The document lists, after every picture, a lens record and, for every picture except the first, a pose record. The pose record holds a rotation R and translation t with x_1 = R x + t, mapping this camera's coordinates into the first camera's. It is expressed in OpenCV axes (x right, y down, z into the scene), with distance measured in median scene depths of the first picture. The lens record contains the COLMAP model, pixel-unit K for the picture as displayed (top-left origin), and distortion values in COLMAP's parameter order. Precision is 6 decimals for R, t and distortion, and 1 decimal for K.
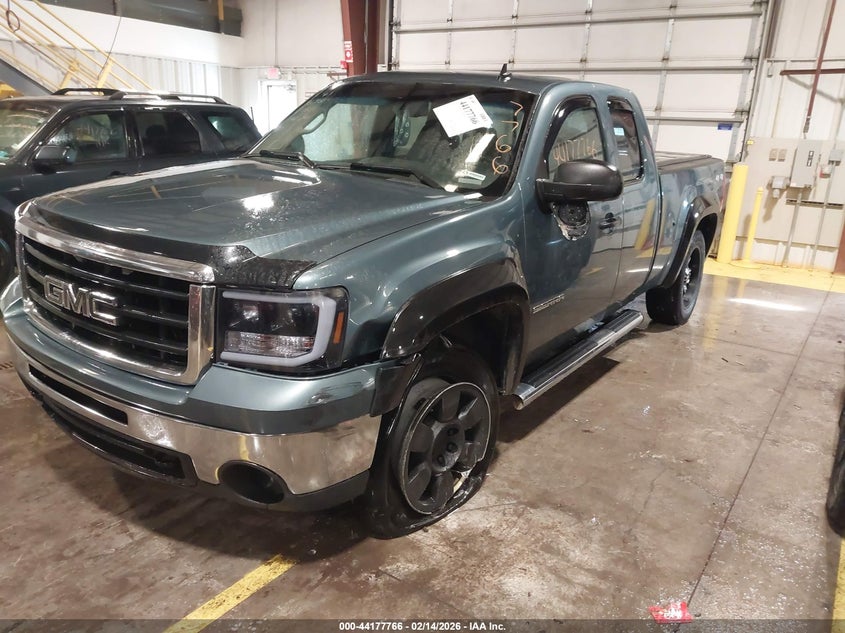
lens RADIAL K [[655.2, 0, 422.5], [0, 655.2, 316.5], [0, 0, 1]] dist [0.059428, 0.002849]
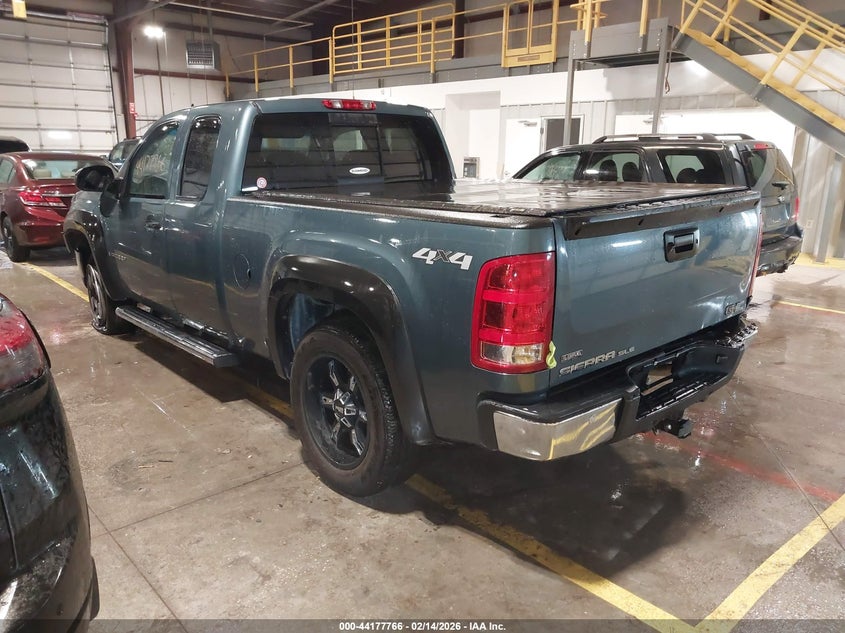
lens RADIAL K [[655.2, 0, 422.5], [0, 655.2, 316.5], [0, 0, 1]] dist [0.059428, 0.002849]
pose [[-0.244051, 0.188182, -0.951329, 1.072798], [-0.285888, 0.923433, 0.256005, -0.349362], [0.926664, 0.334452, -0.171566, 1.373281]]
